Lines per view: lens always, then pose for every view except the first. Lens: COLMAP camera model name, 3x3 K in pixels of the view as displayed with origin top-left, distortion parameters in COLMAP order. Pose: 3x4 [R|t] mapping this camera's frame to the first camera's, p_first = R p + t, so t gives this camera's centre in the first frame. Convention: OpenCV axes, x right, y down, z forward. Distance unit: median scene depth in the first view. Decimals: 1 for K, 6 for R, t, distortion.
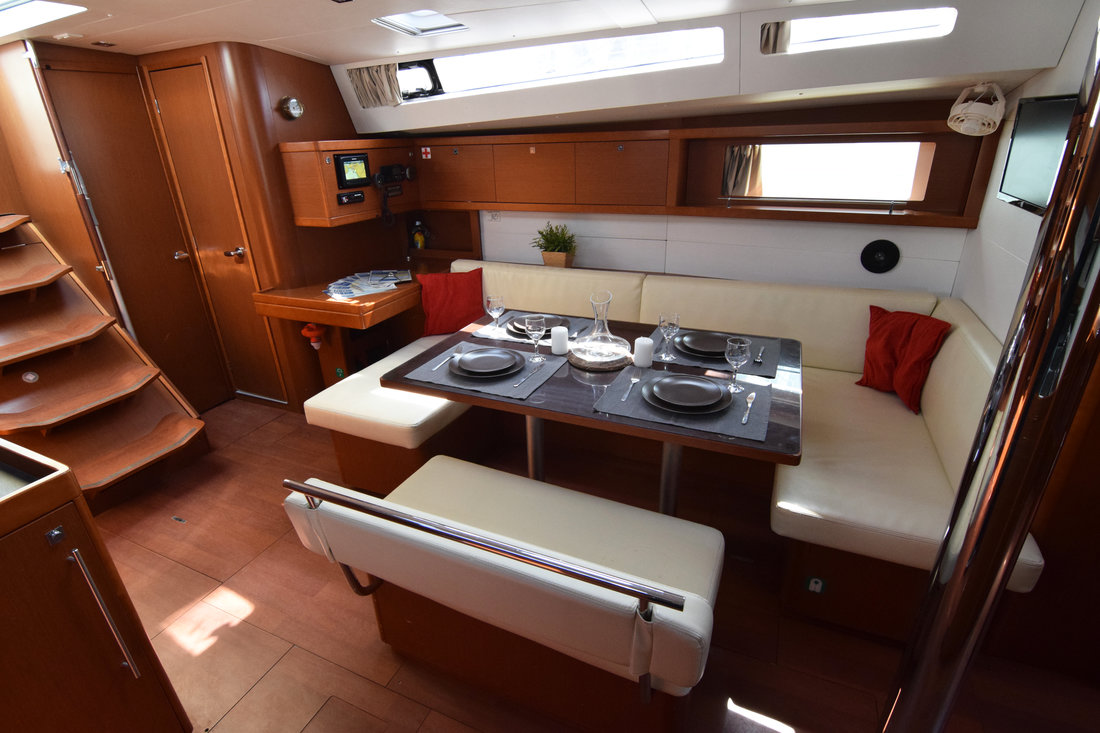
lens RADIAL K [[531.4, 0, 542.5], [0, 531.4, 368.0], [0, 0, 1]] dist [-0.020071, -0.001089]
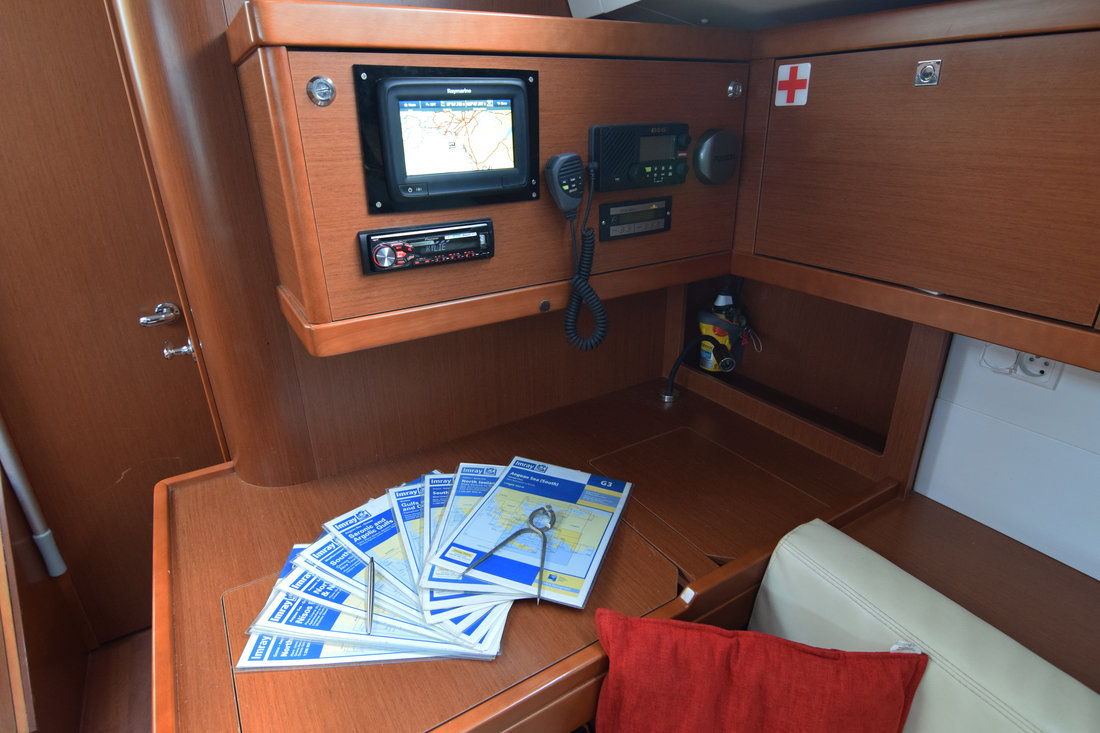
lens RADIAL K [[605.6, 0, 550.0], [0, 605.6, 366.5], [0, 0, 1]] dist [-0.002424, -0.000439]
pose [[0.826562, 0.236942, -0.510543, -0.140162], [-0.232845, 0.969763, 0.073094, -0.279338], [0.512425, 0.058461, 0.856740, 0.728090]]
